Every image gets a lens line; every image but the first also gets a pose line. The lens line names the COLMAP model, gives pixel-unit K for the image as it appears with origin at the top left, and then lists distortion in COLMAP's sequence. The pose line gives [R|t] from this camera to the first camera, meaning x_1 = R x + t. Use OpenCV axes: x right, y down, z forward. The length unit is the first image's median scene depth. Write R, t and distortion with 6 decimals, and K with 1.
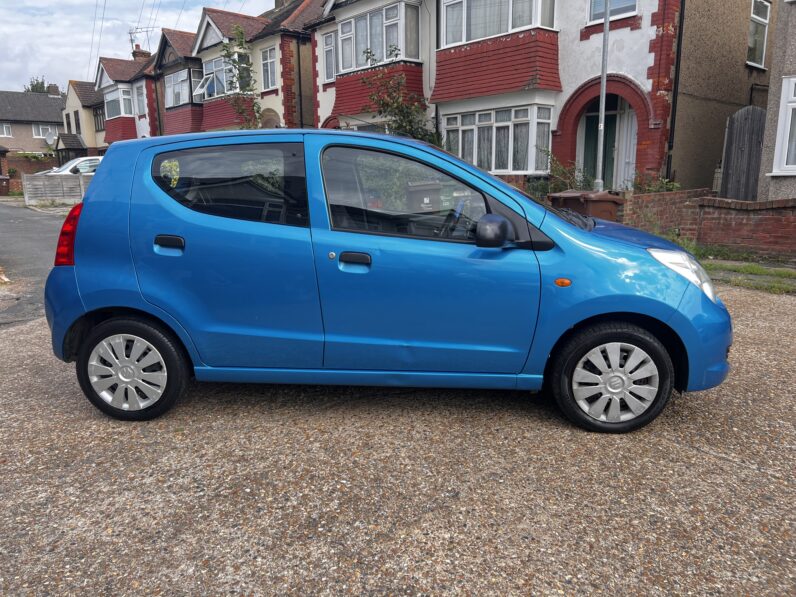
lens RADIAL K [[604.2, 0, 398.0], [0, 604.2, 298.5], [0, 0, 1]] dist [0.045249, -0.054847]
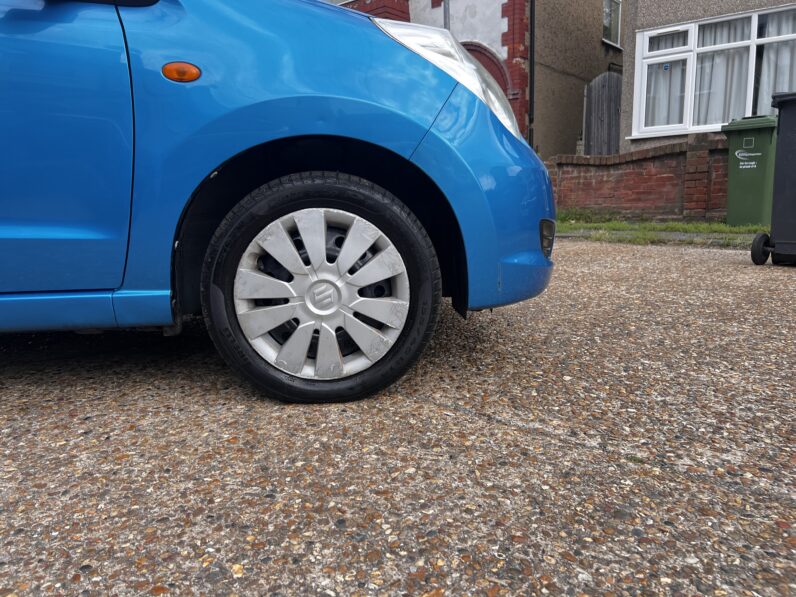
lens RADIAL K [[604.2, 0, 398.0], [0, 604.2, 298.5], [0, 0, 1]] dist [0.045249, -0.054847]
pose [[0.985218, -0.052023, 0.163216, 0.120248], [0.056831, 0.998073, -0.024922, 0.055651], [-0.161605, 0.033830, 0.986276, 0.184364]]
